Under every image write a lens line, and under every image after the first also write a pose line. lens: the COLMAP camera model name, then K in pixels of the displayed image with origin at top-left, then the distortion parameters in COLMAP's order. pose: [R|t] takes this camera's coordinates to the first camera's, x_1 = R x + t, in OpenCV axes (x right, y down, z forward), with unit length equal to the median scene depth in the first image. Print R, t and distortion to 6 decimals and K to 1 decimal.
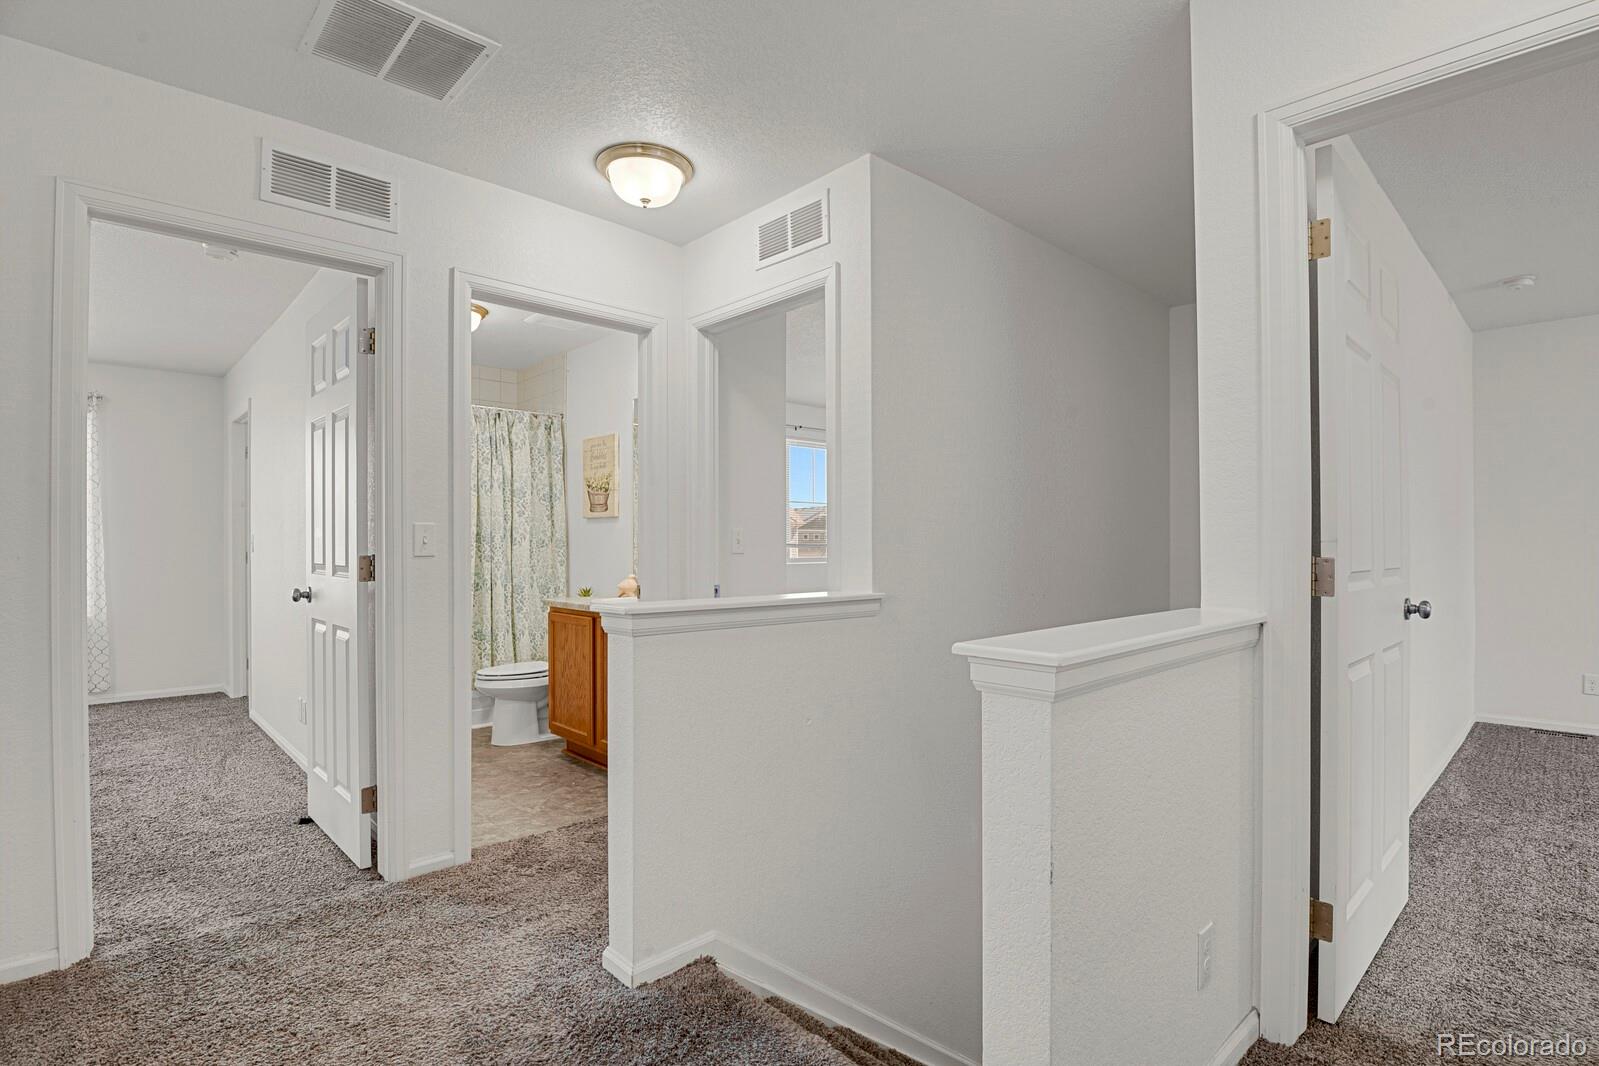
lens RADIAL K [[781.5, 0, 802.3], [0, 781.5, 539.4], [0, 0, 1]] dist [-0.025478, -0.003148]
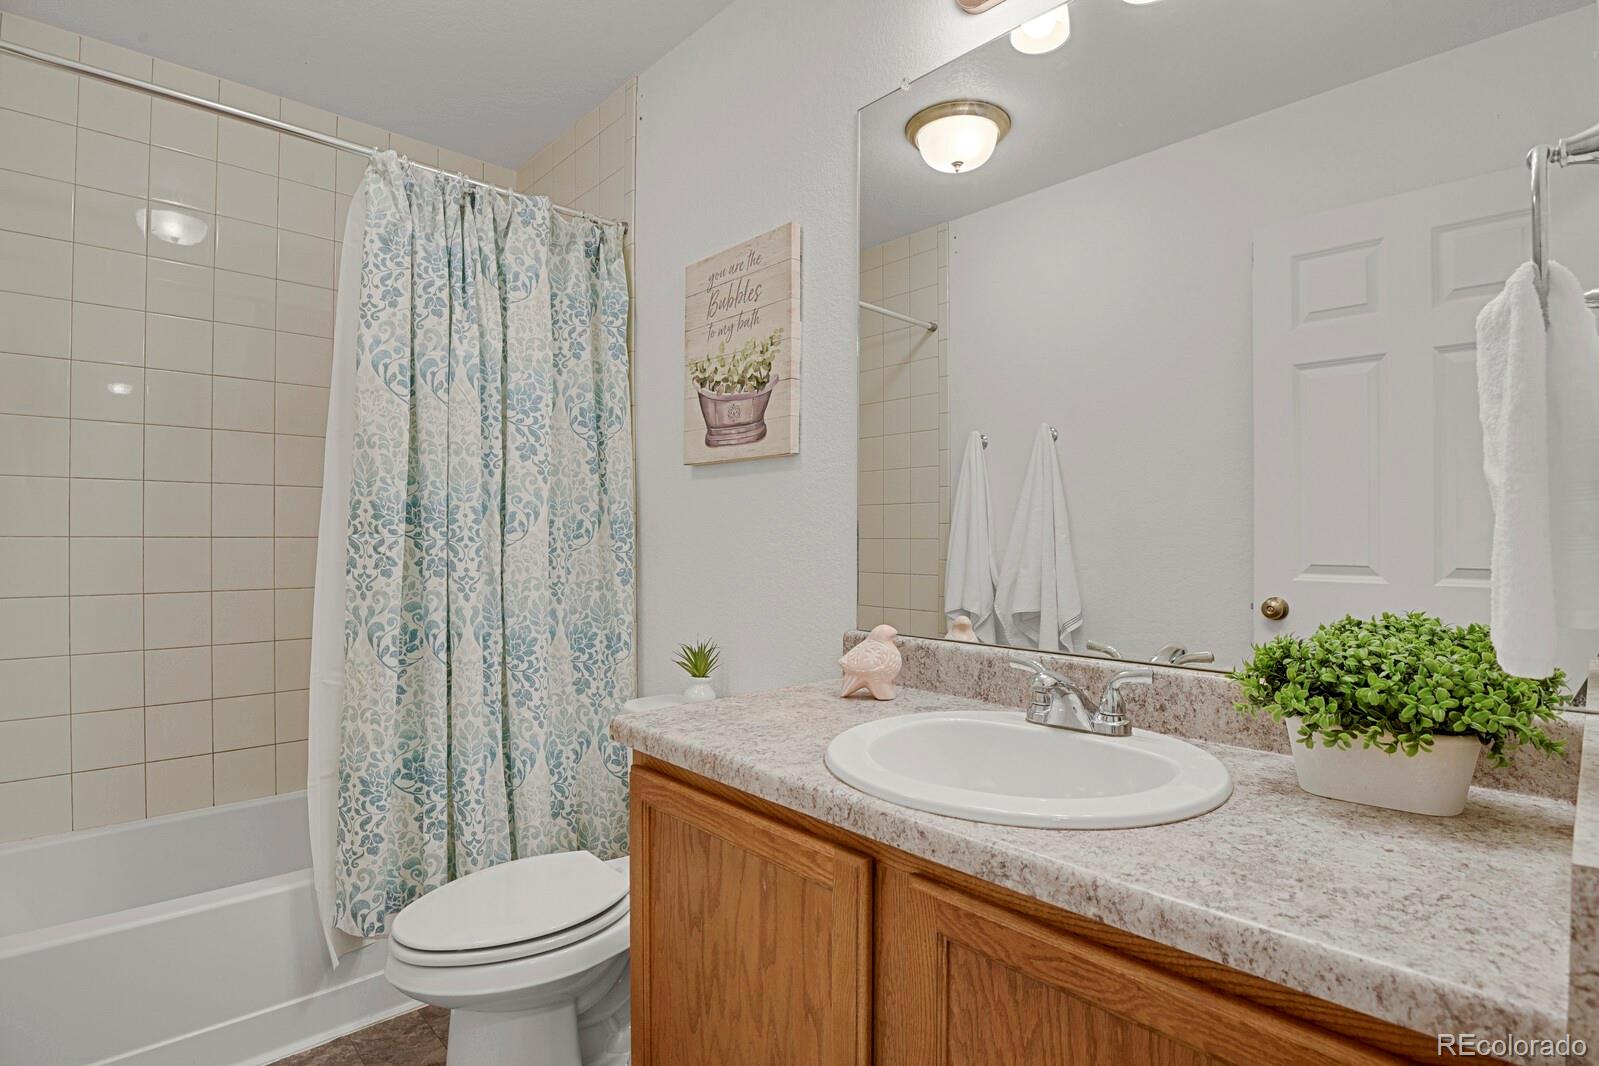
lens RADIAL K [[781.5, 0, 802.3], [0, 781.5, 539.4], [0, 0, 1]] dist [-0.025478, -0.003148]
pose [[0.999979, 0.005287, 0.003629, -0.226917], [-0.005313, 0.999960, 0.007219, 0.007436], [-0.003591, -0.007238, 0.999967, 0.615646]]
